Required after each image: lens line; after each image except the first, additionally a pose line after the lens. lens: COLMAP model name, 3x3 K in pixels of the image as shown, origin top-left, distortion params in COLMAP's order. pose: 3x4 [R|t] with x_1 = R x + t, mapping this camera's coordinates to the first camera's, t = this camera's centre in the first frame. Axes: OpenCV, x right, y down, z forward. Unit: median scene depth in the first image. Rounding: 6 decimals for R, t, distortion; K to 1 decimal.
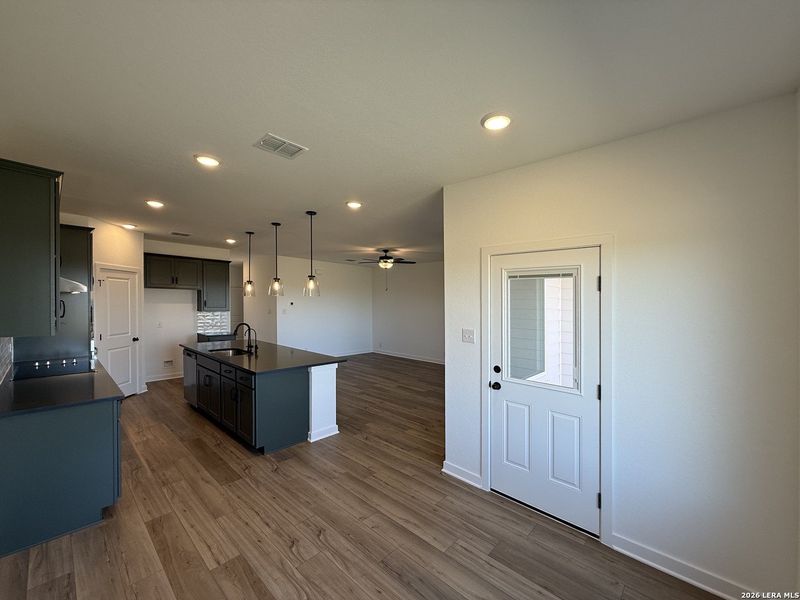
lens RADIAL K [[323.5, 0, 400.0], [0, 323.5, 300.0], [0, 0, 1]] dist [0.001552, 0.000343]
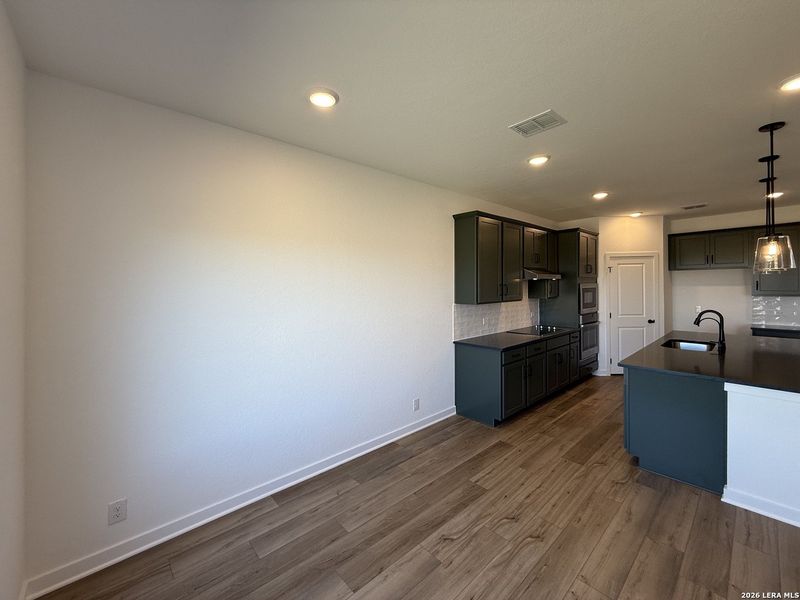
lens RADIAL K [[331.6, 0, 404.0], [0, 331.6, 282.0], [0, 0, 1]] dist [0.018240, 0.000128]
pose [[-0.083264, -0.032895, -0.995984, 0.462191], [0.022673, 0.999134, -0.034895, 0.023405], [0.996270, -0.025488, -0.082446, 0.460891]]
